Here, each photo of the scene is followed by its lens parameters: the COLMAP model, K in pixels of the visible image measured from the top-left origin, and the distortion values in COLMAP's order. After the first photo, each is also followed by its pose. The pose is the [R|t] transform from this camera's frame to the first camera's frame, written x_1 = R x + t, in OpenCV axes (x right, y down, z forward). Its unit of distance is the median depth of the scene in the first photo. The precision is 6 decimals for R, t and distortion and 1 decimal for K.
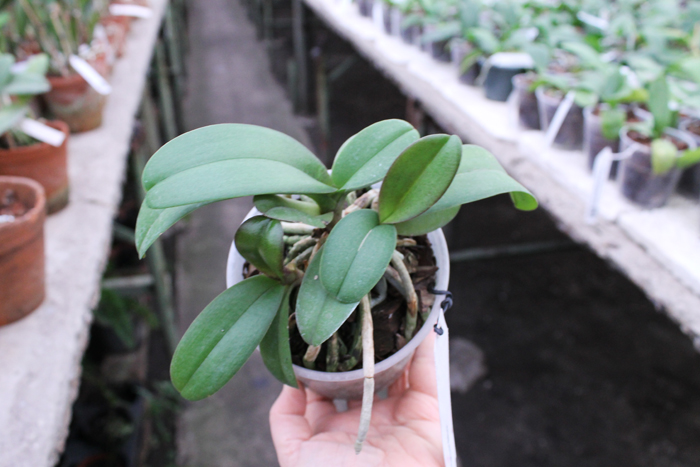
lens RADIAL K [[640.3, 0, 350.0], [0, 640.3, 233.5], [0, 0, 1]] dist [-0.135180, 0.107874]
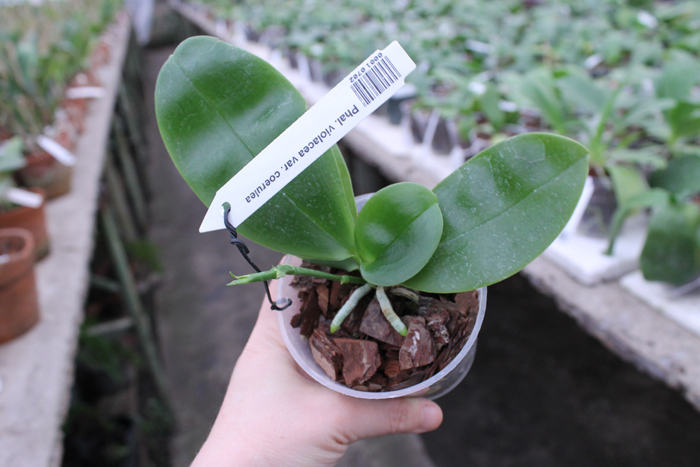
lens RADIAL K [[640.3, 0, 350.0], [0, 640.3, 233.5], [0, 0, 1]] dist [-0.135180, 0.107874]
pose [[0.989570, -0.140514, 0.031734, 0.065526], [0.142371, 0.987555, -0.066830, 0.051516], [-0.021949, 0.070651, 0.997260, -0.157891]]
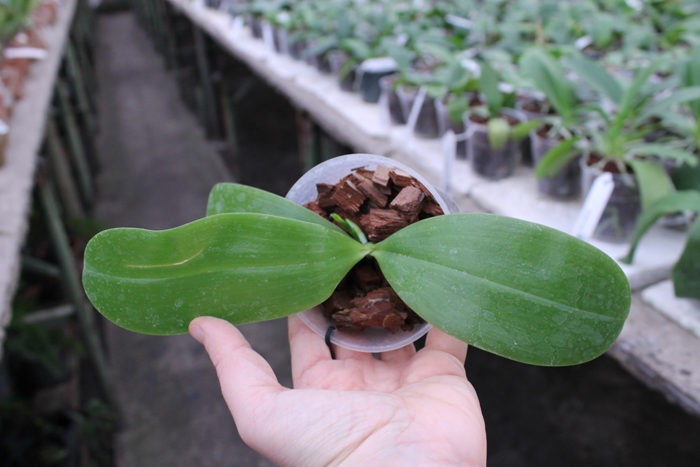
lens RADIAL K [[640.3, 0, 350.0], [0, 640.3, 233.5], [0, 0, 1]] dist [-0.135180, 0.107874]
pose [[0.988136, -0.116199, 0.100425, 0.048690], [0.118875, 0.992686, -0.021070, 0.027845], [-0.097242, 0.032758, 0.994722, -0.069479]]
